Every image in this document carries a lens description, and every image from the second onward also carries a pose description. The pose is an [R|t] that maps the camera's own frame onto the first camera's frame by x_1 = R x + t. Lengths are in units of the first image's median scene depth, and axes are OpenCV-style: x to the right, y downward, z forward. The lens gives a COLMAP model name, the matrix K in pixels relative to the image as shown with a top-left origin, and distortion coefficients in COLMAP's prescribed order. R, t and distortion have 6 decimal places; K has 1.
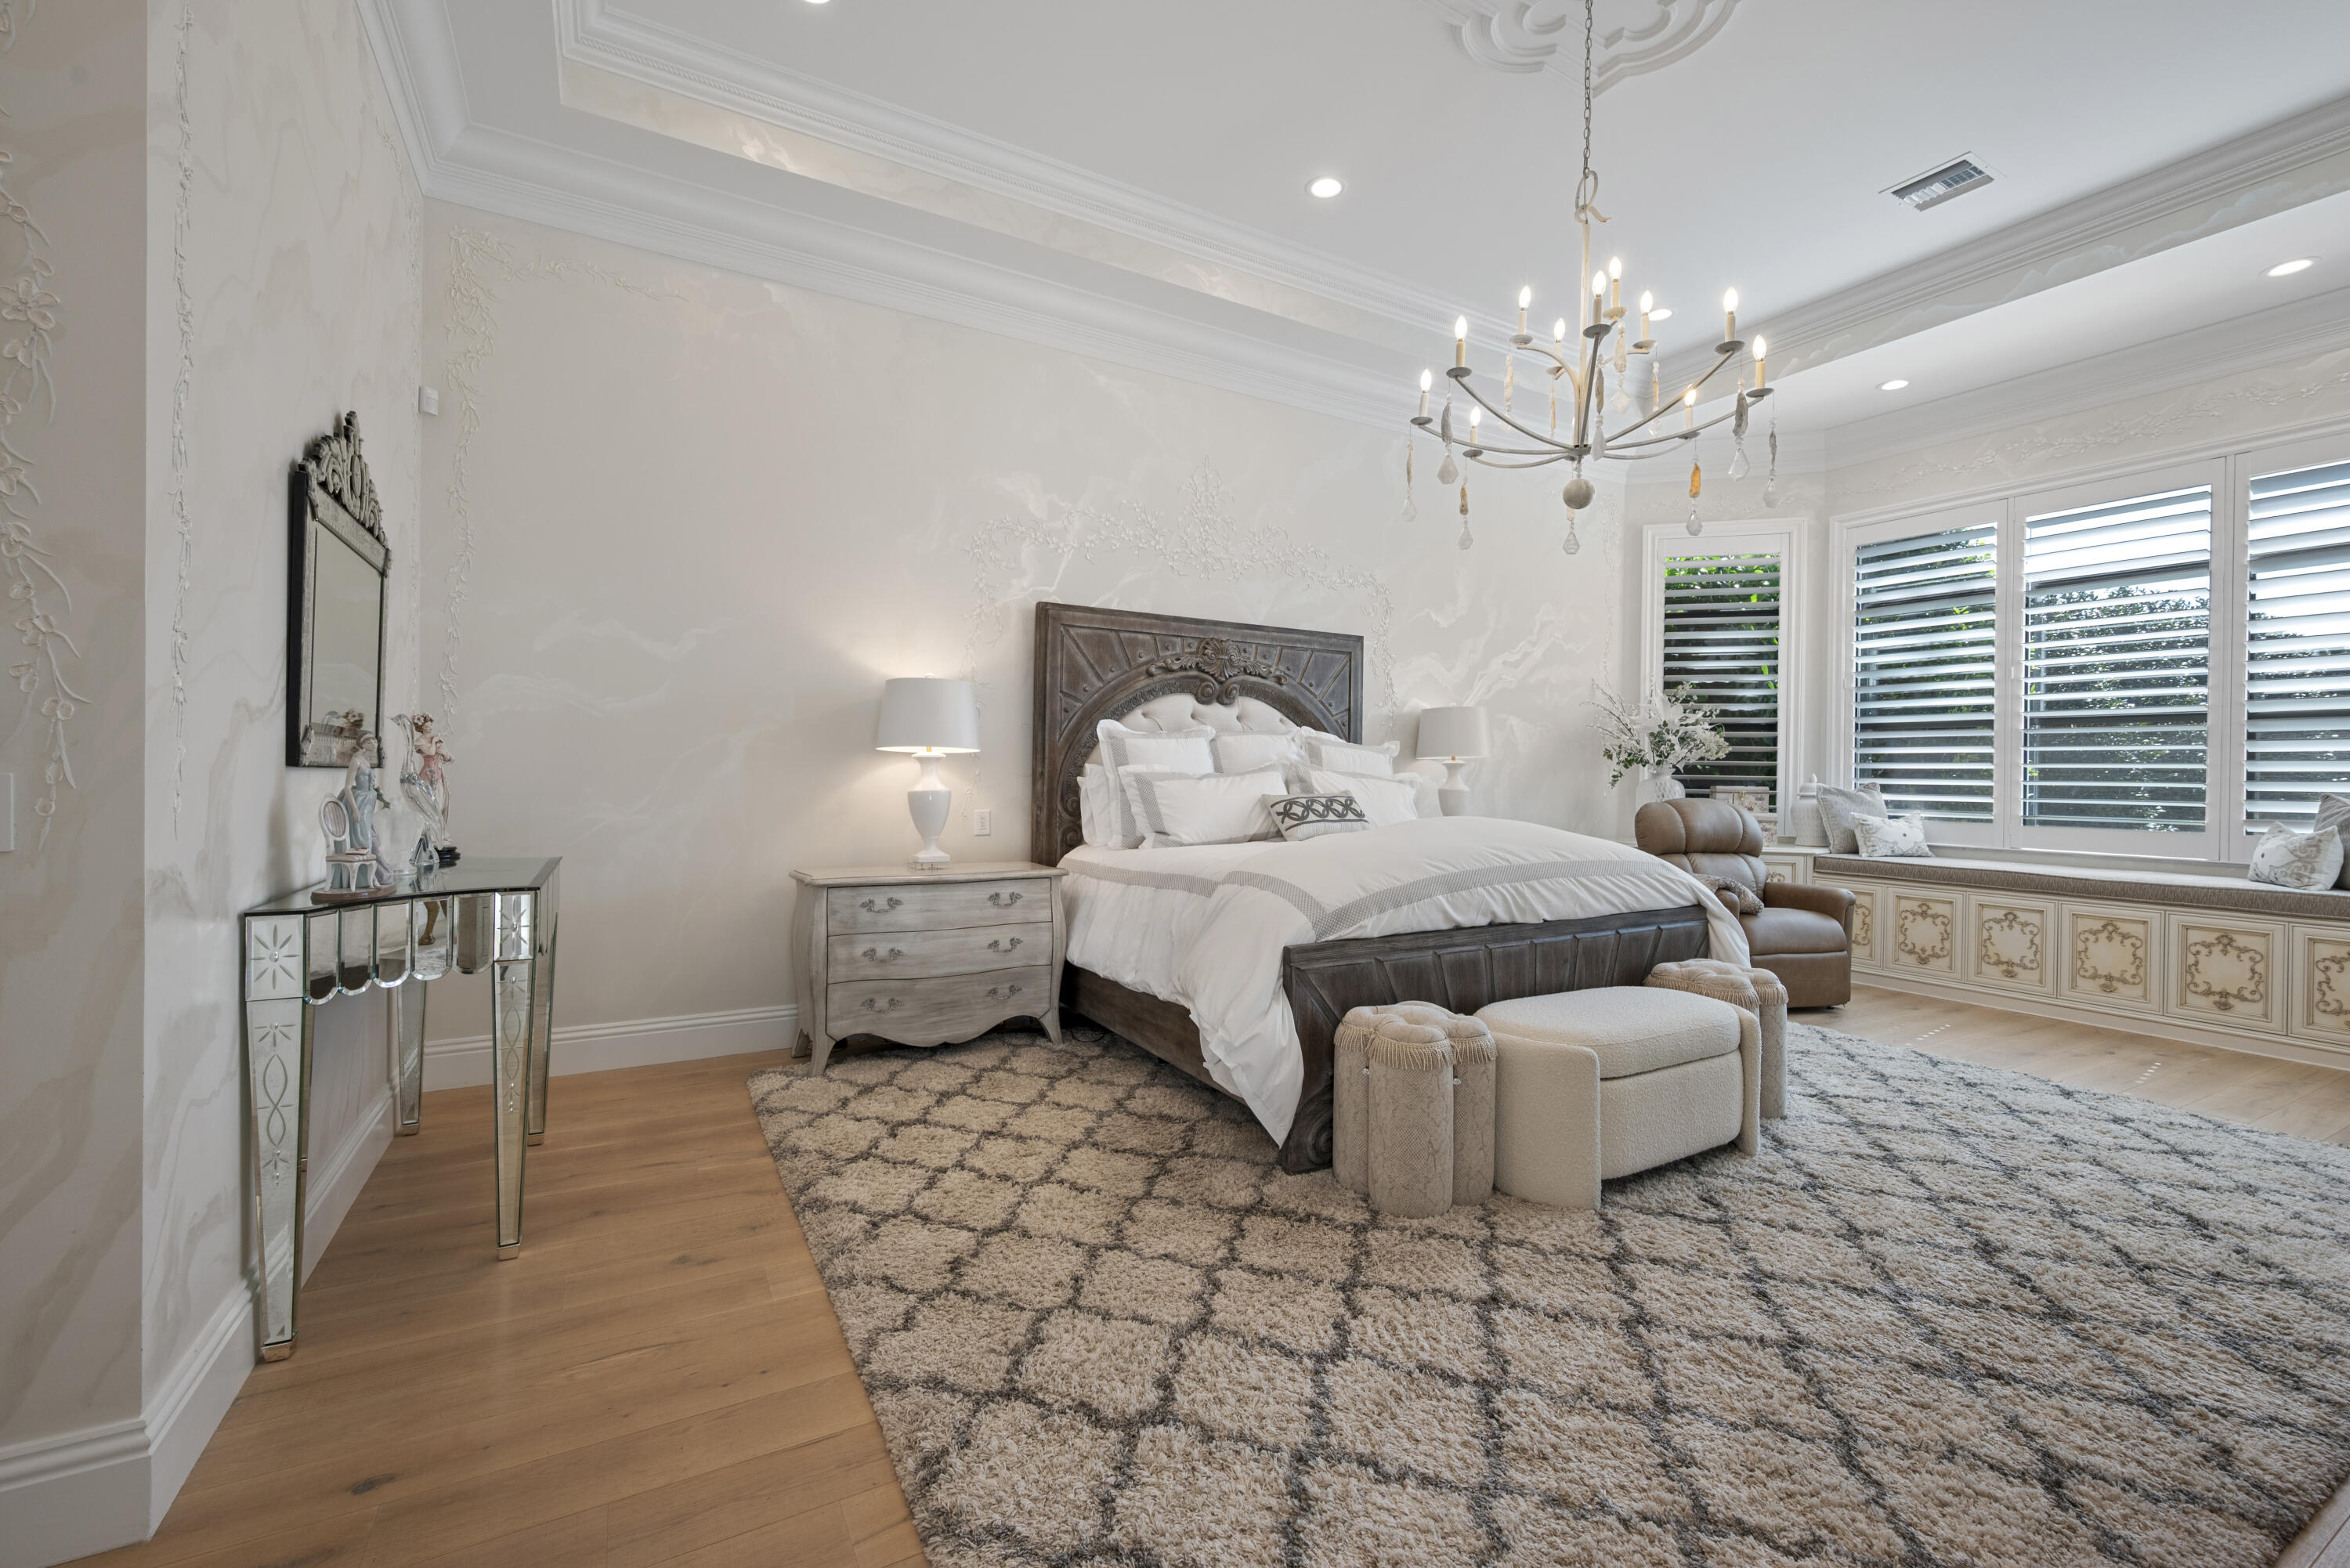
lens RADIAL K [[975.6, 0, 1175.8], [0, 975.6, 790.1], [0, 0, 1]] dist [0.001724, 0.000031]
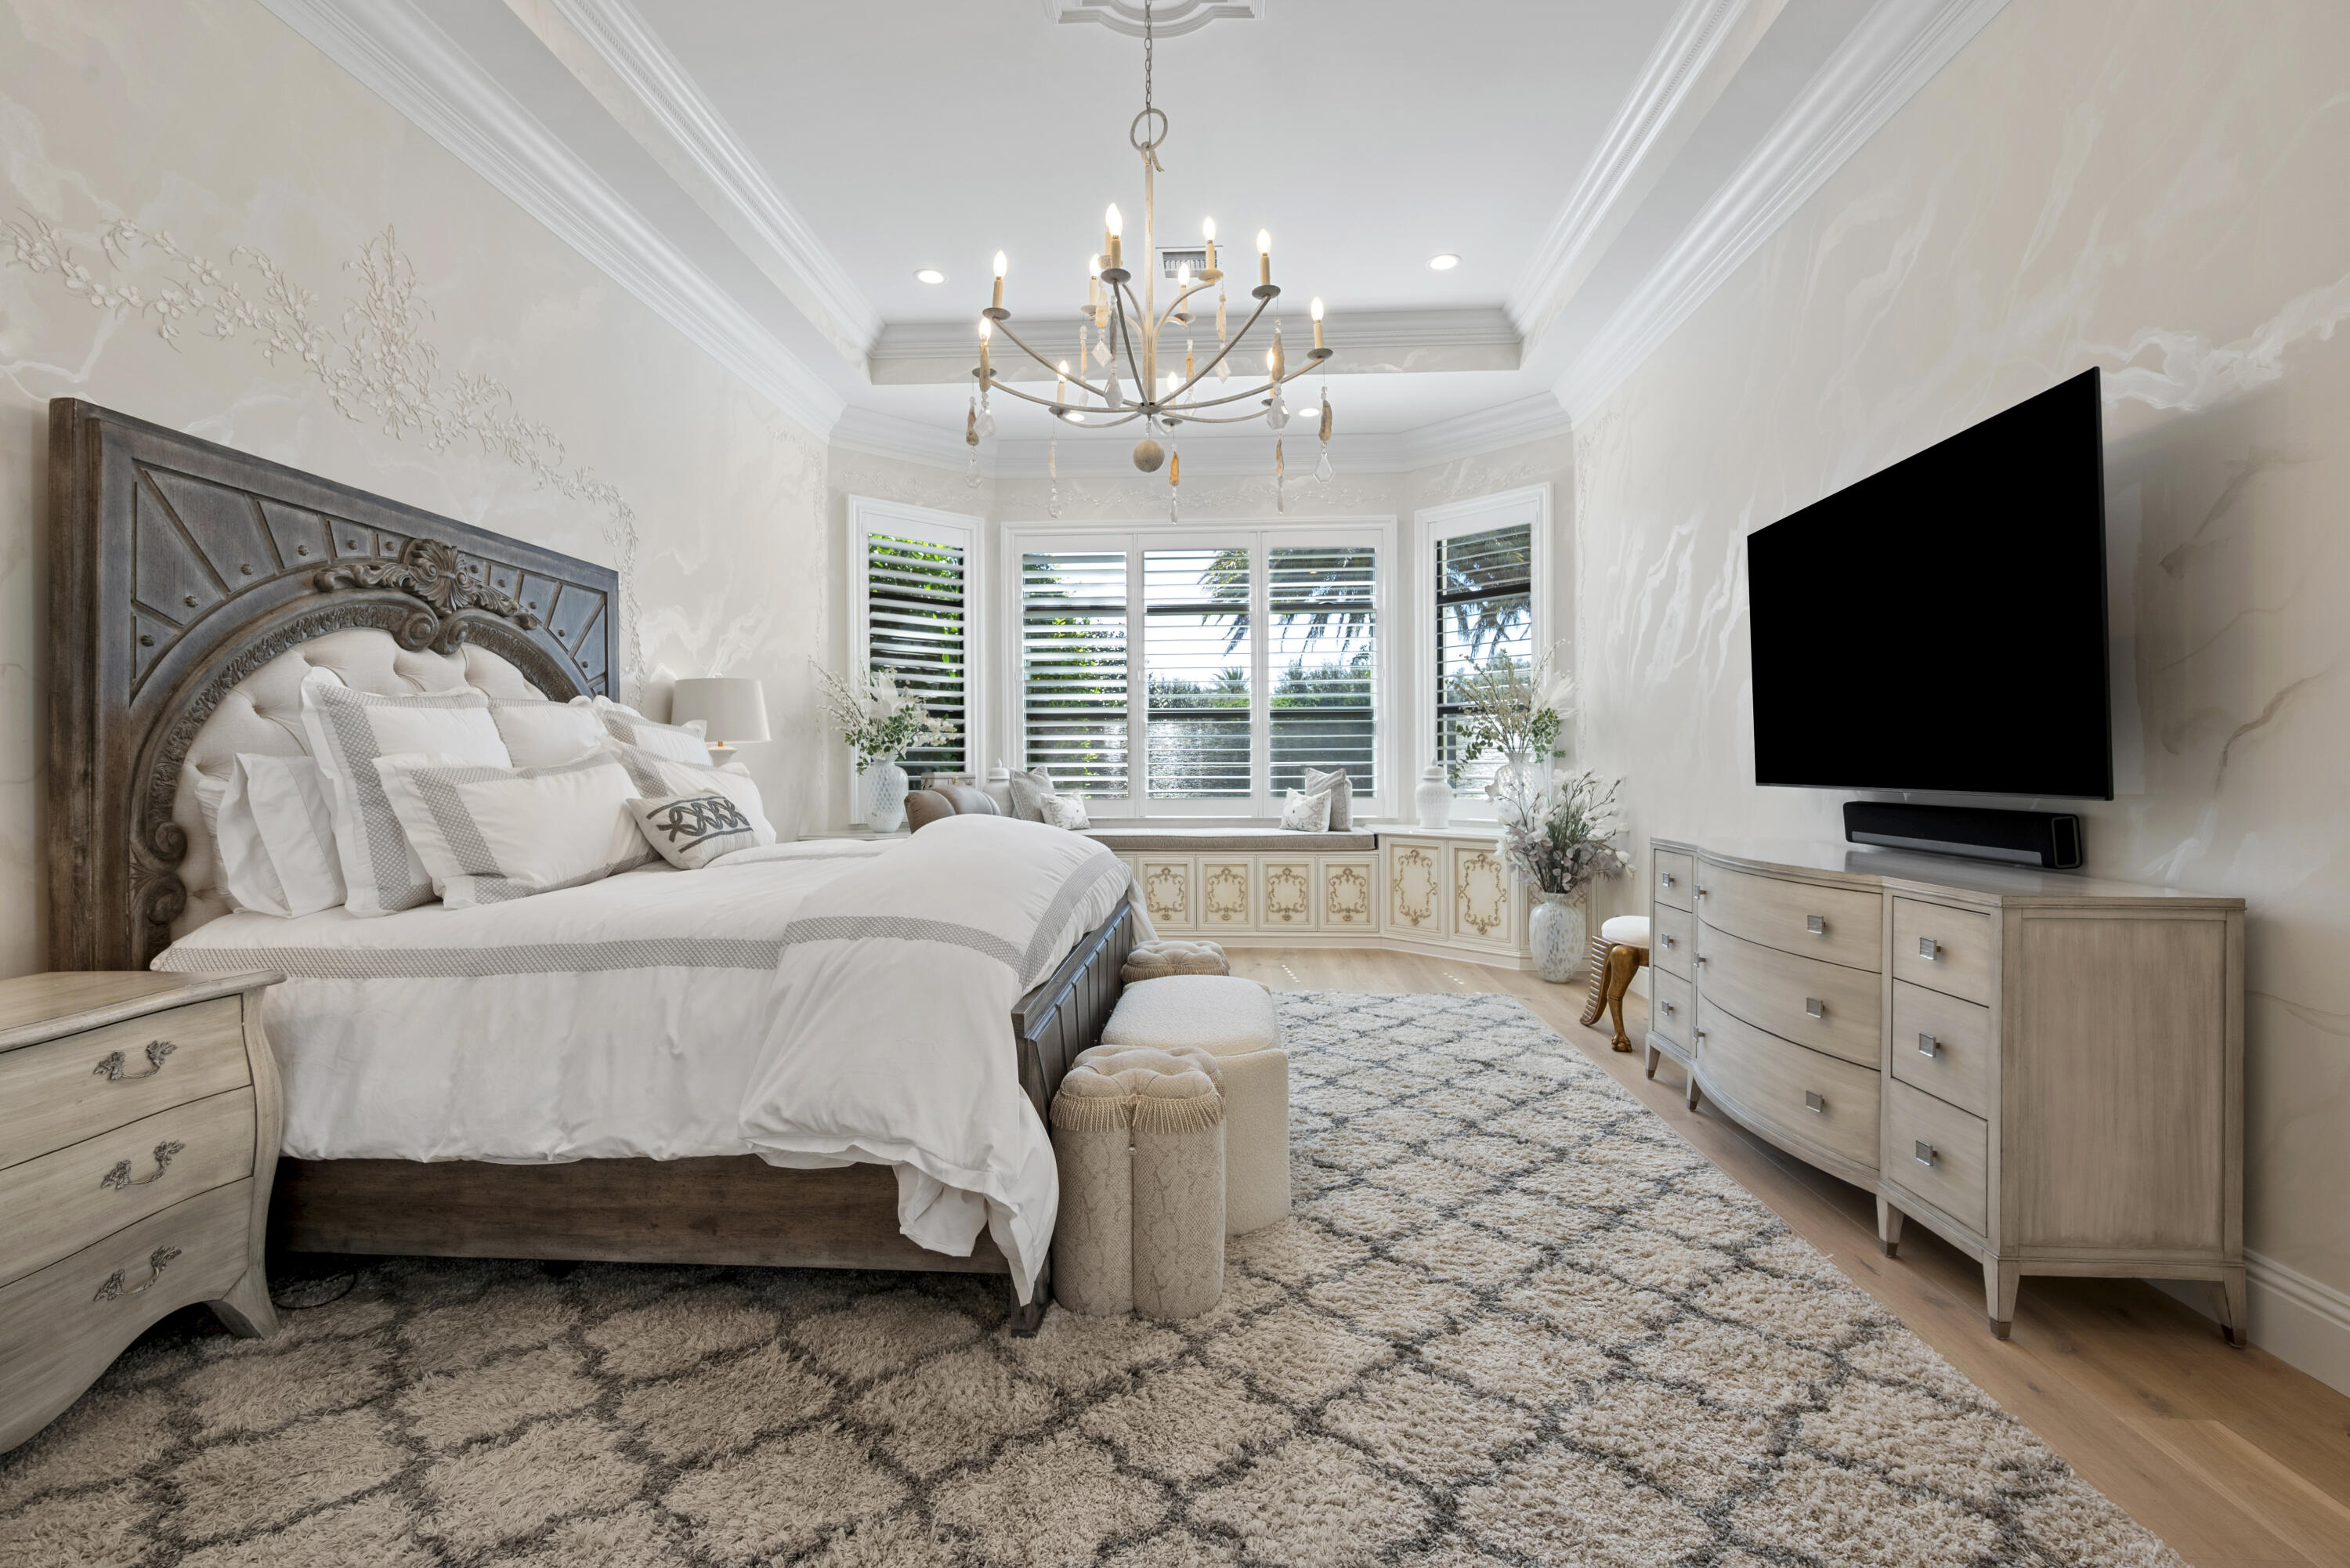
lens RADIAL K [[1026.0, 0, 1174.2], [0, 1026.0, 777.3], [0, 0, 1]] dist [0.000737, -0.000053]
pose [[0.541908, -0.025082, 0.840064, -0.296689], [0.025143, 0.999591, 0.013625, -0.010643], [-0.840062, 0.013738, 0.542317, 0.343359]]
